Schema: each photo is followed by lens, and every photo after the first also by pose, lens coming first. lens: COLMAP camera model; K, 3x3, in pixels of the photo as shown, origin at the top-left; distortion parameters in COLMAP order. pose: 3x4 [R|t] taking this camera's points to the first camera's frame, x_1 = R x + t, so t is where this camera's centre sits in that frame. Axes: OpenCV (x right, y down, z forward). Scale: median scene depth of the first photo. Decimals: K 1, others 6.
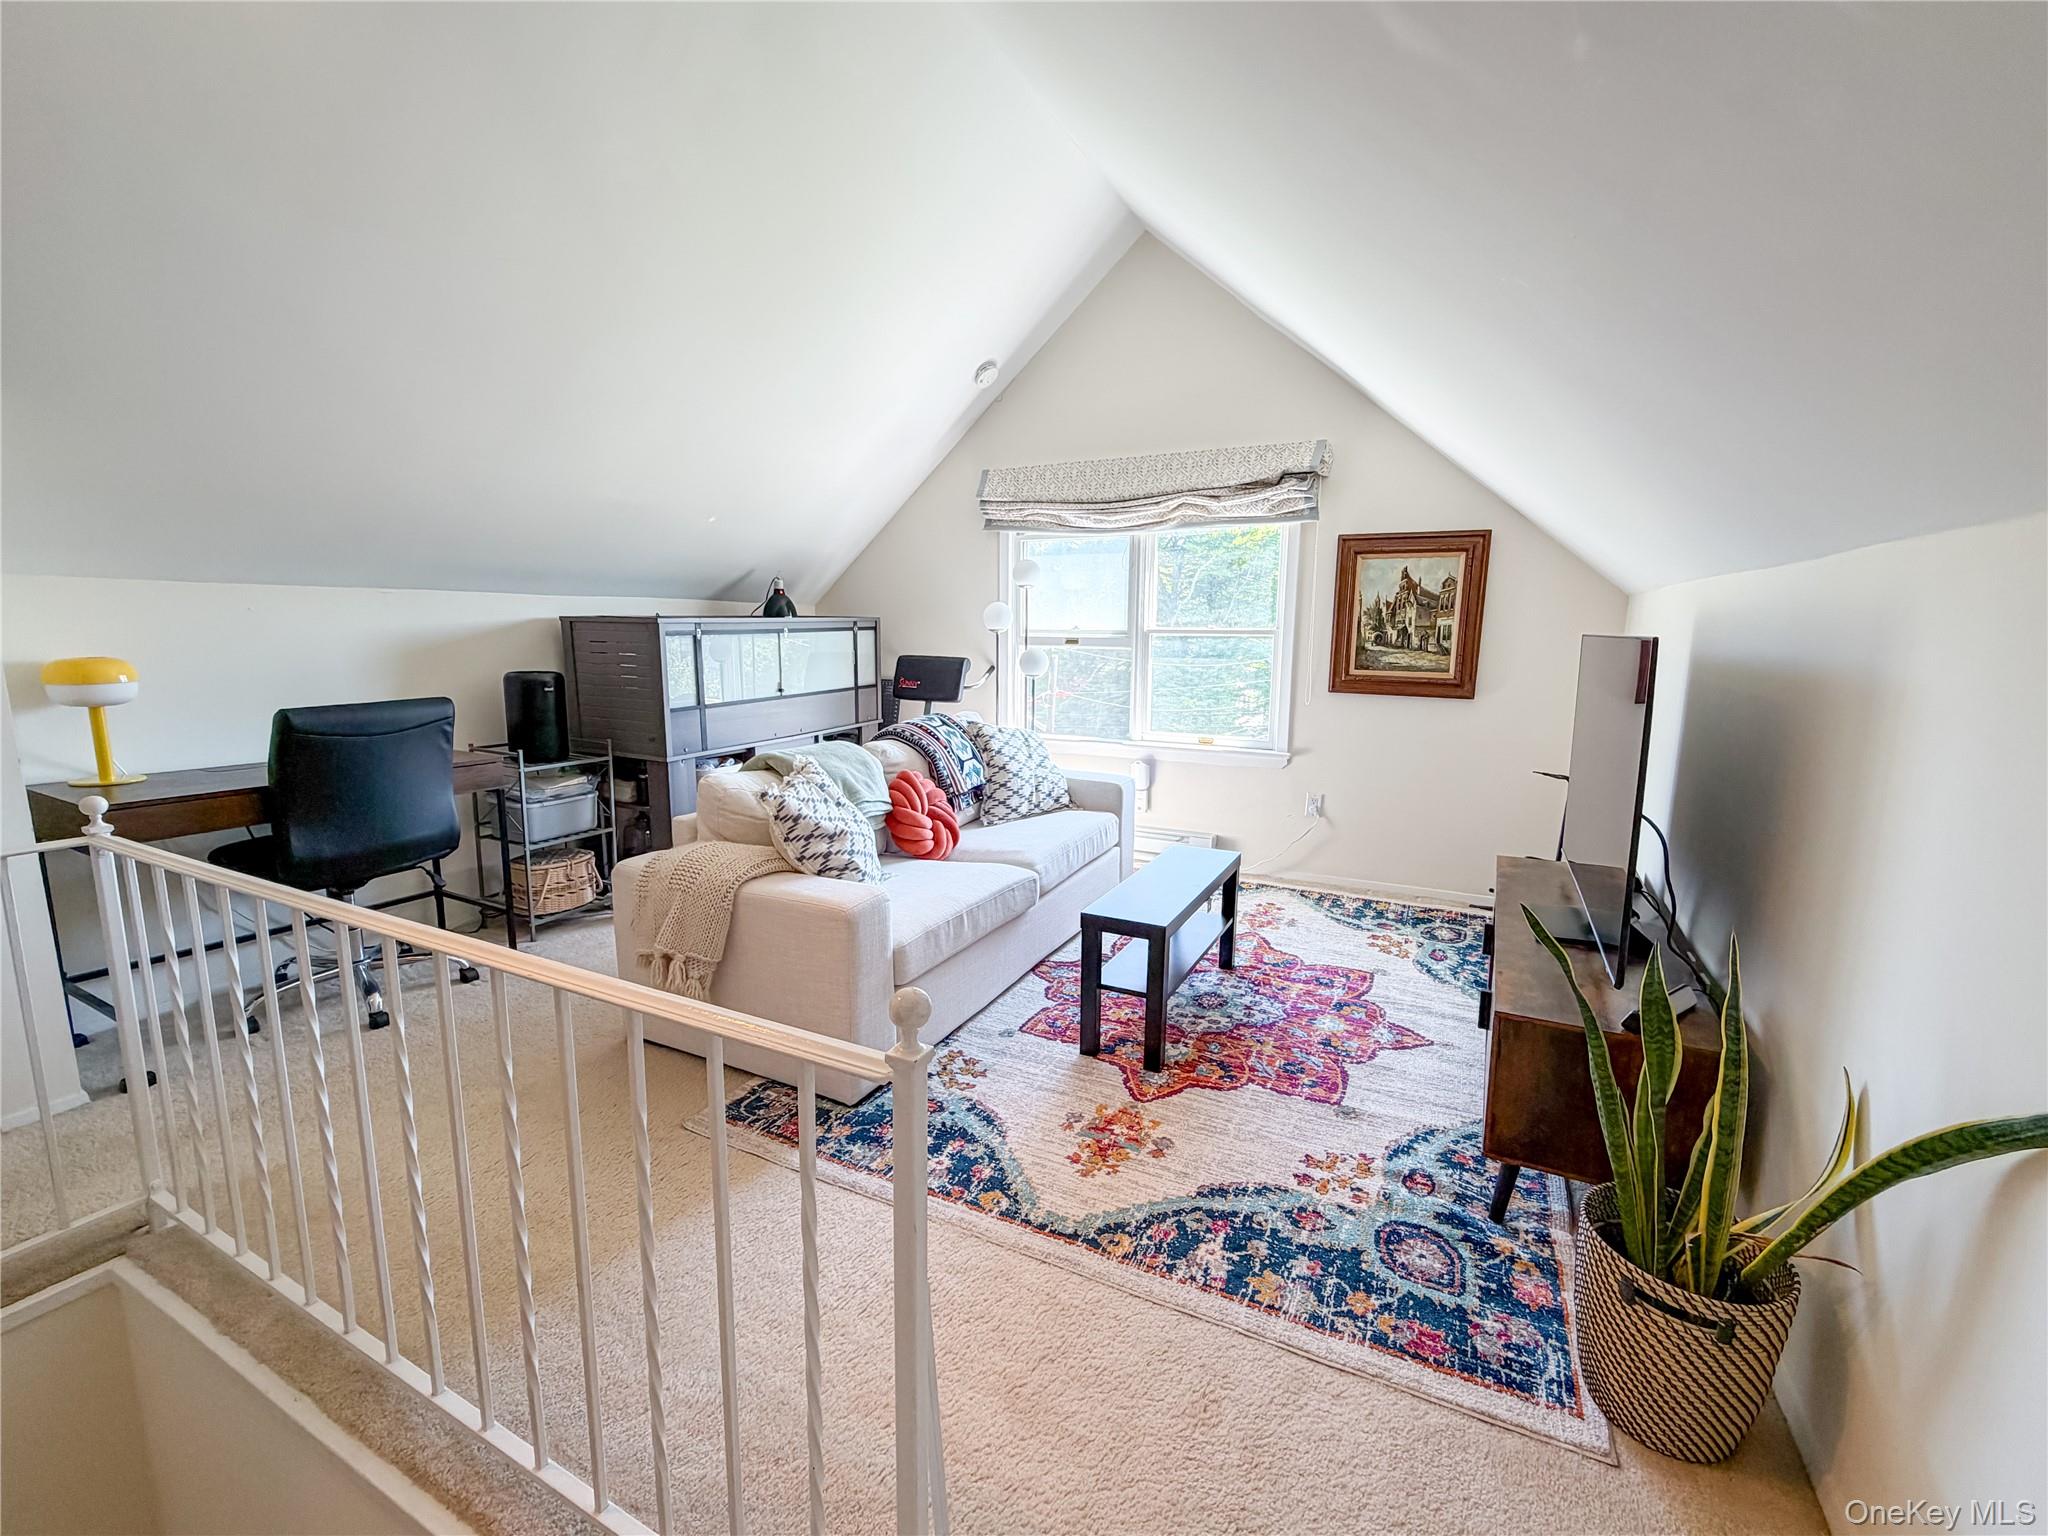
lens RADIAL K [[854.4, 0, 994.6], [0, 854.4, 762.1], [0, 0, 1]] dist [-0.001489, -0.000226]
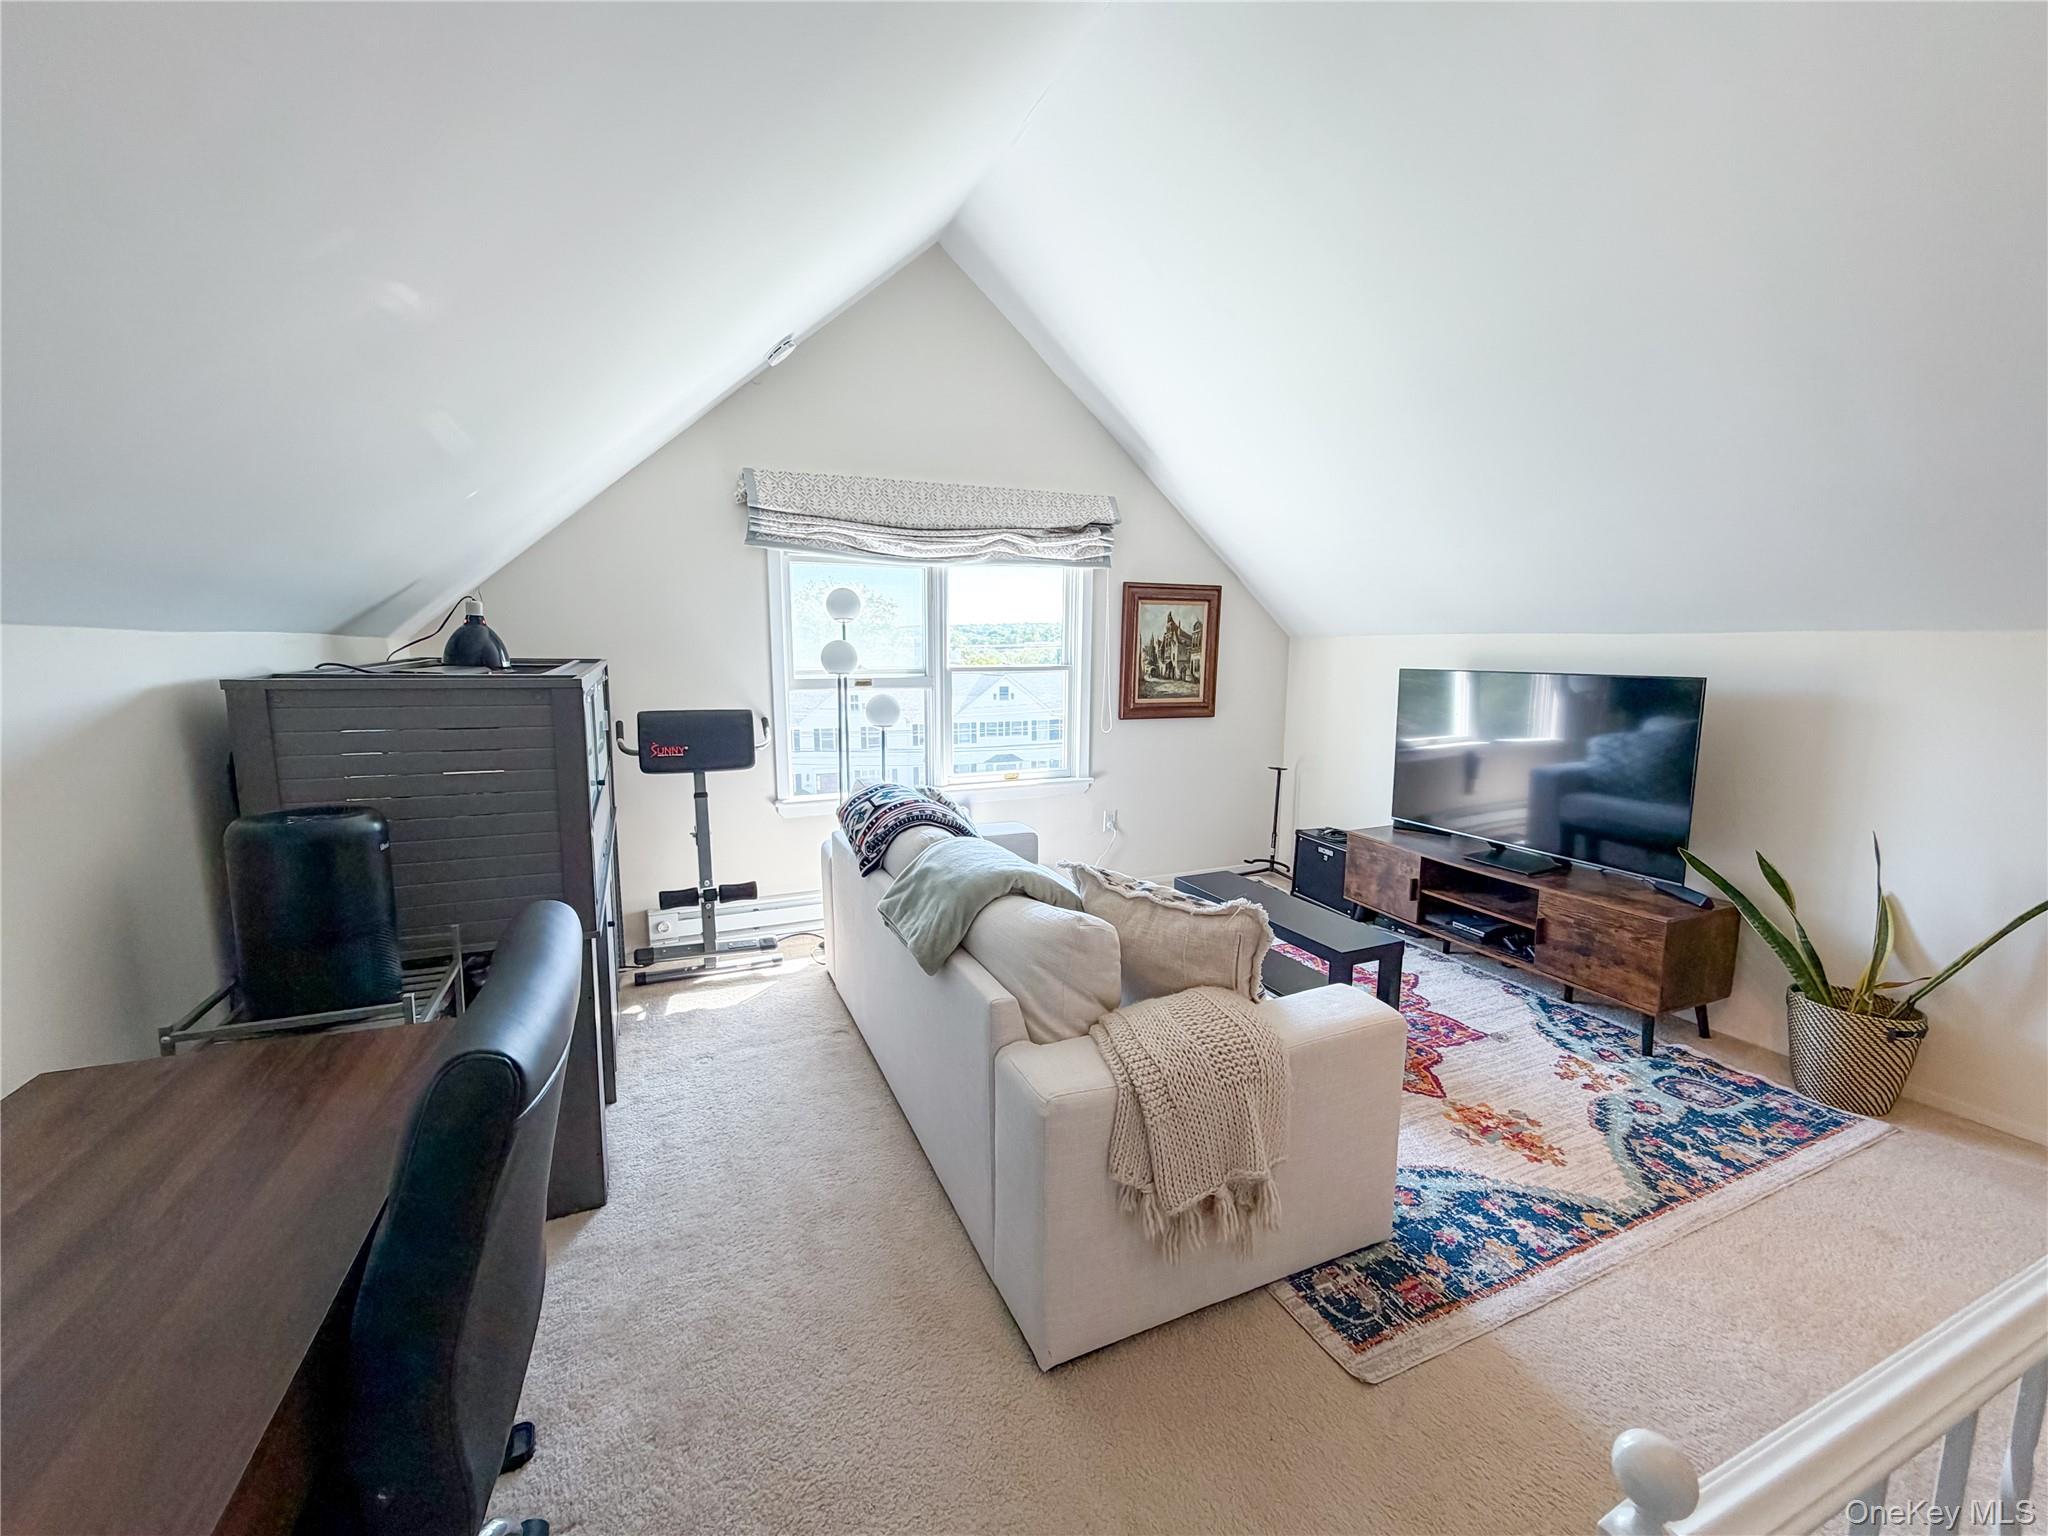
lens RADIAL K [[854.4, 0, 994.6], [0, 854.4, 762.1], [0, 0, 1]] dist [-0.001489, -0.000226]
pose [[0.624538, -0.112564, 0.772840, -0.626943], [0.128427, 0.990890, 0.040539, -0.098841], [-0.770363, 0.073935, 0.633304, 0.440420]]
